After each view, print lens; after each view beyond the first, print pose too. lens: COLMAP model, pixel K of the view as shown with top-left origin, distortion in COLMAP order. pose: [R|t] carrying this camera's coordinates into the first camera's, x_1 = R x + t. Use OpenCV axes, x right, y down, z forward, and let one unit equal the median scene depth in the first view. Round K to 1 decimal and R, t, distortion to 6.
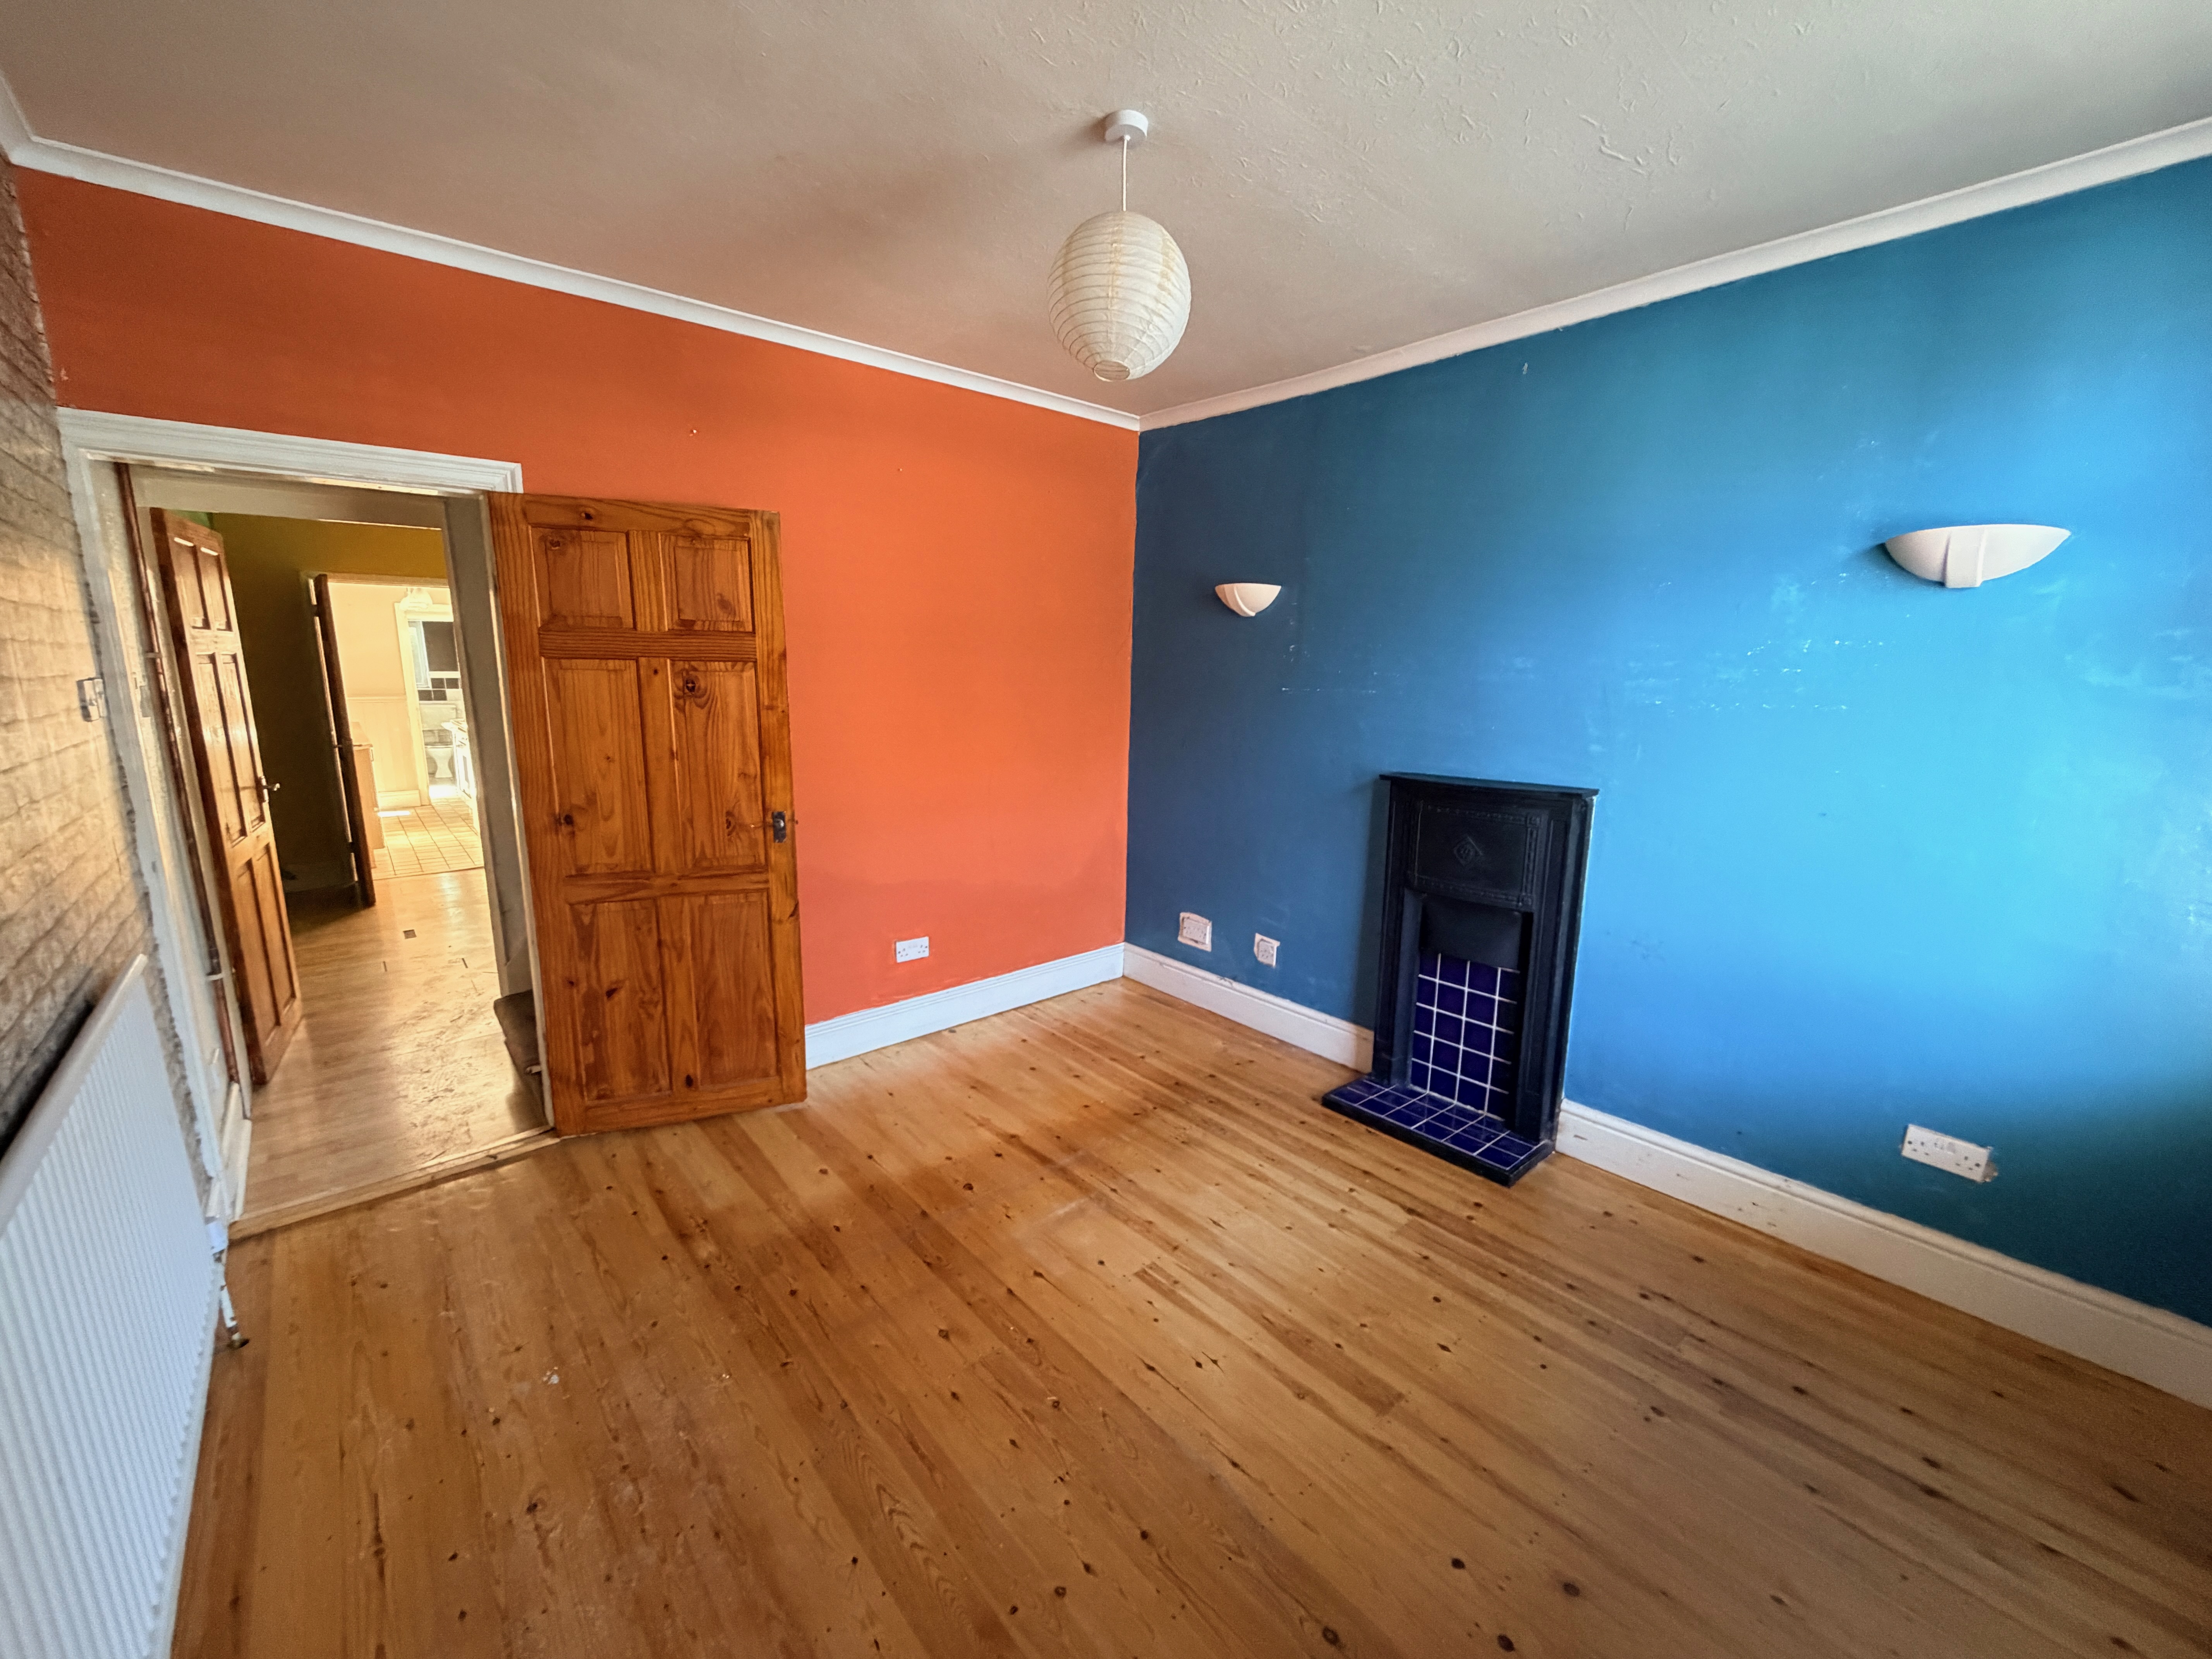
lens RADIAL K [[883.8, 0, 1103.1], [0, 883.8, 827.3], [0, 0, 1]] dist [0.007572, -0.000400]
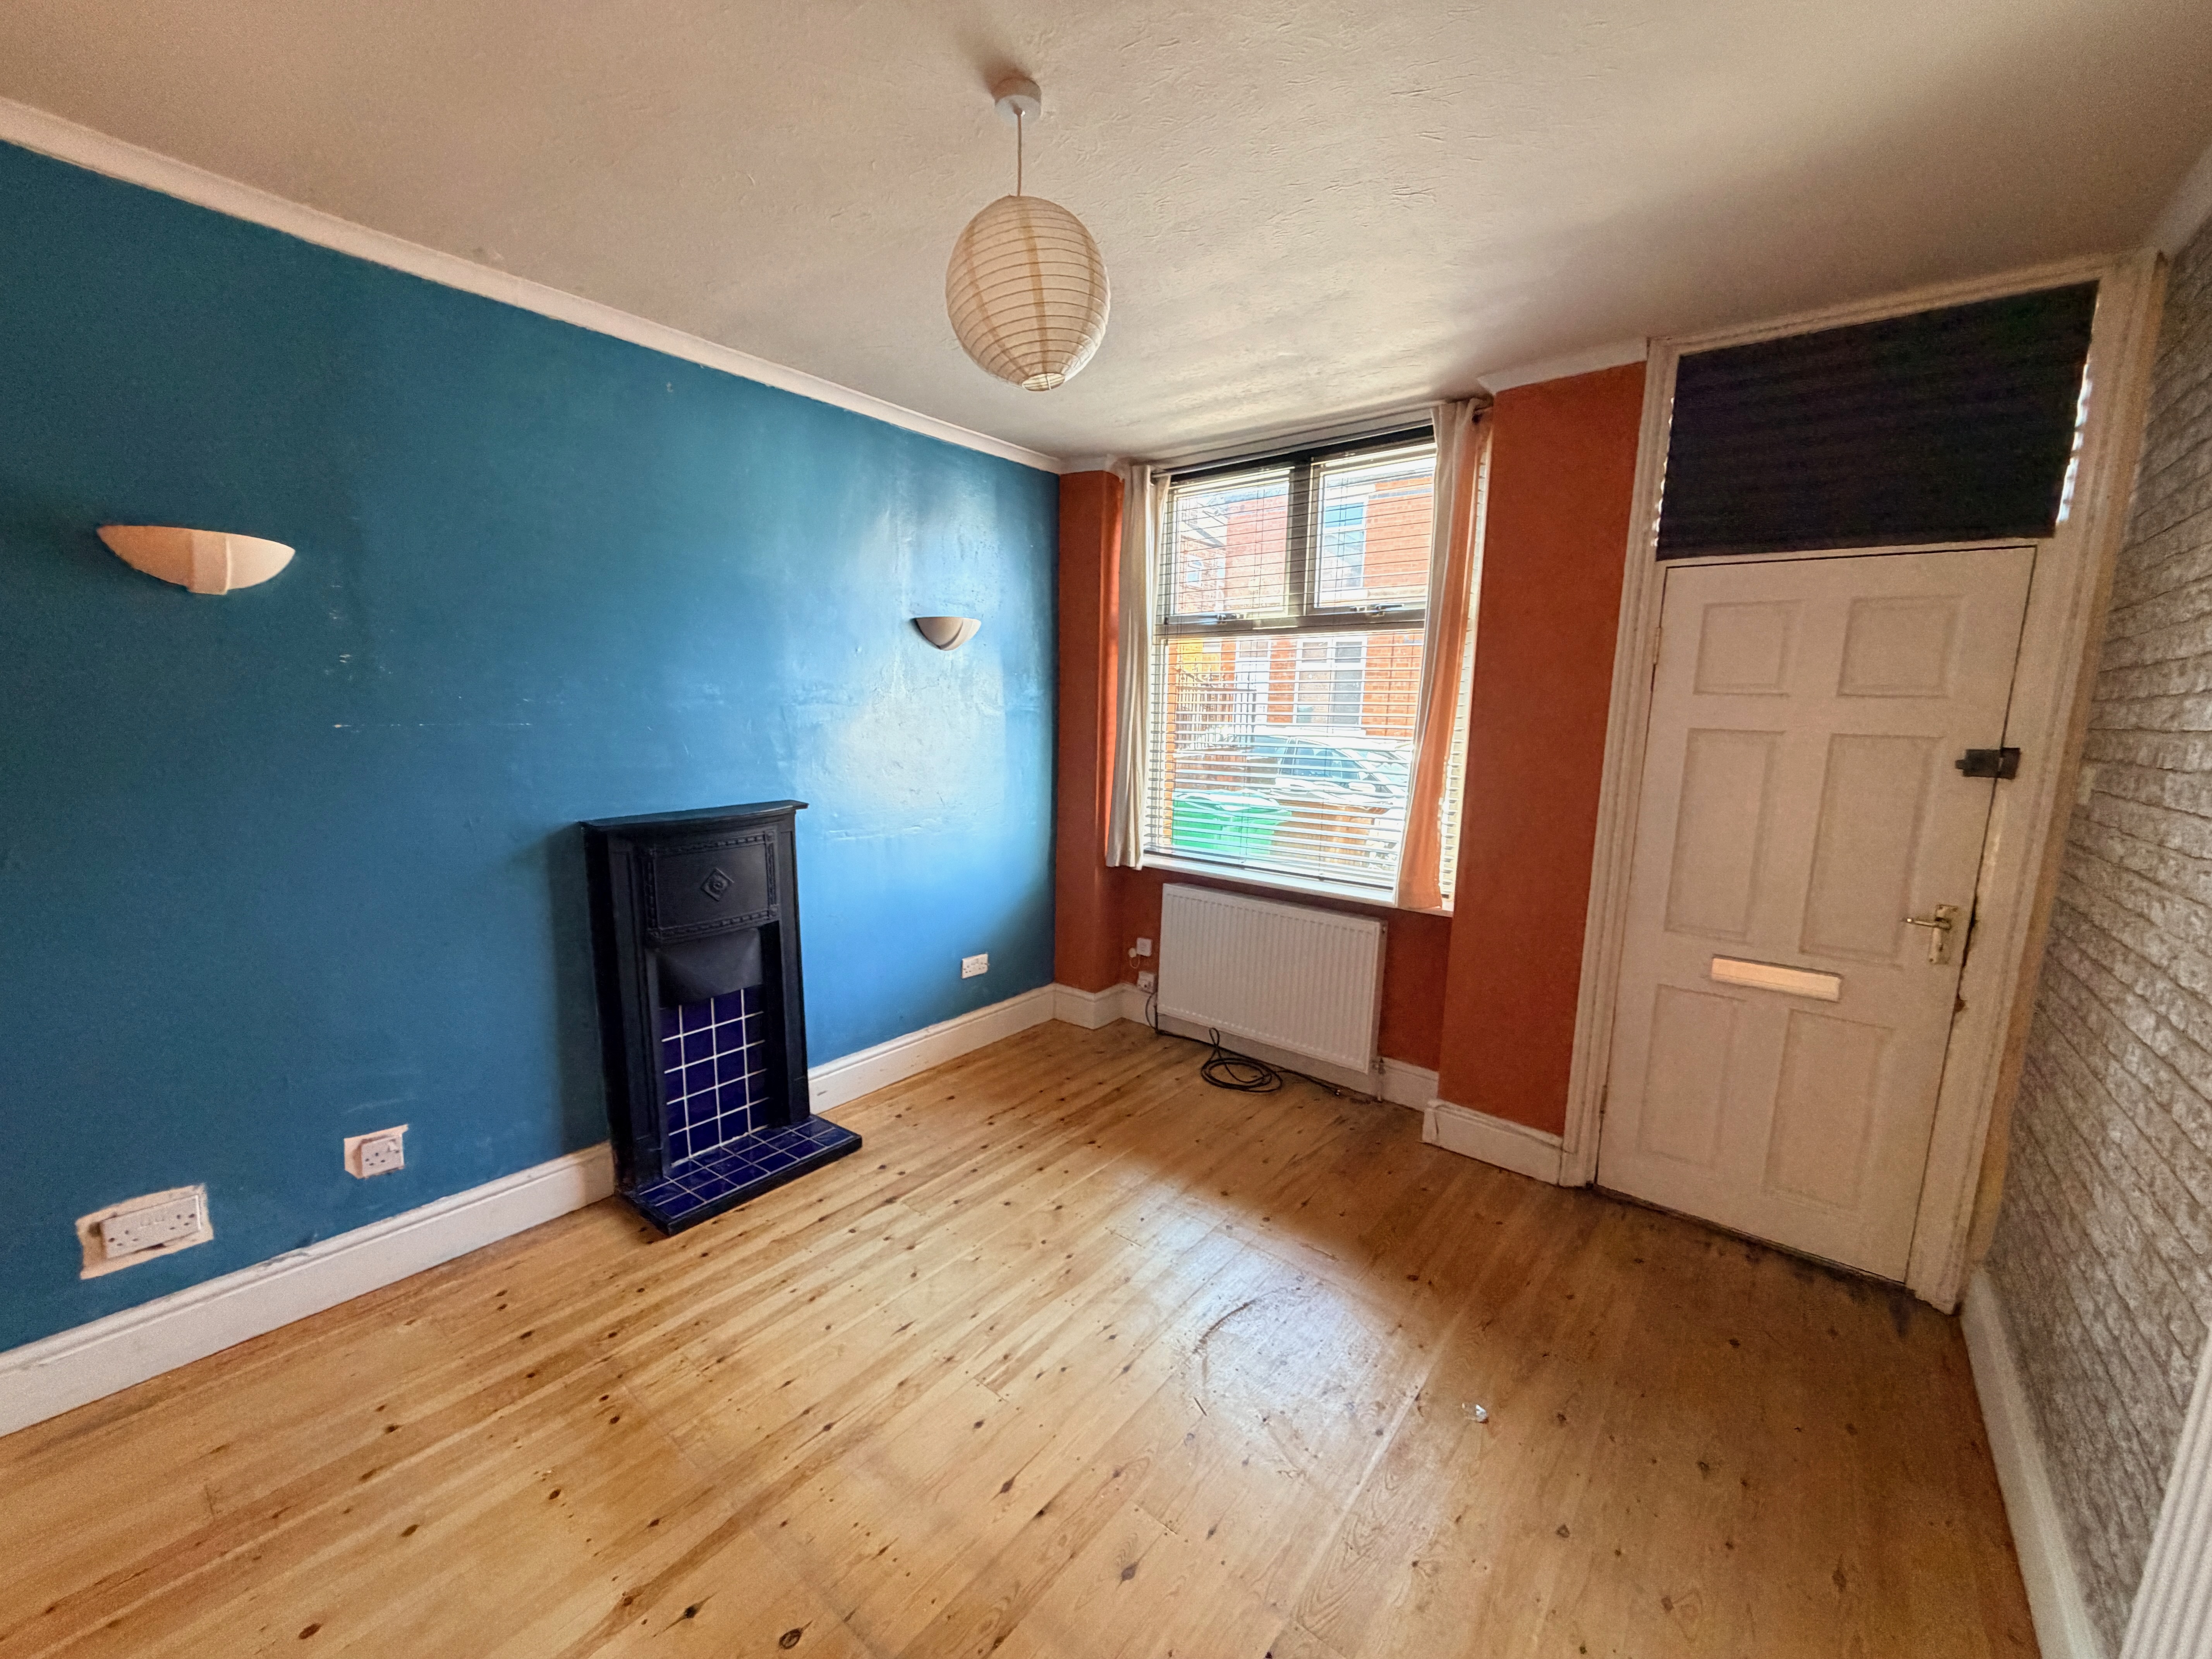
lens RADIAL K [[883.8, 0, 1088.1], [0, 883.8, 831.5], [0, 0, 1]] dist [0.007572, -0.000400]
pose [[-0.162287, -0.162157, 0.973328, -0.582733], [0.156071, 0.969770, 0.187587, -0.145732], [-0.974323, 0.182351, -0.132073, 0.722591]]
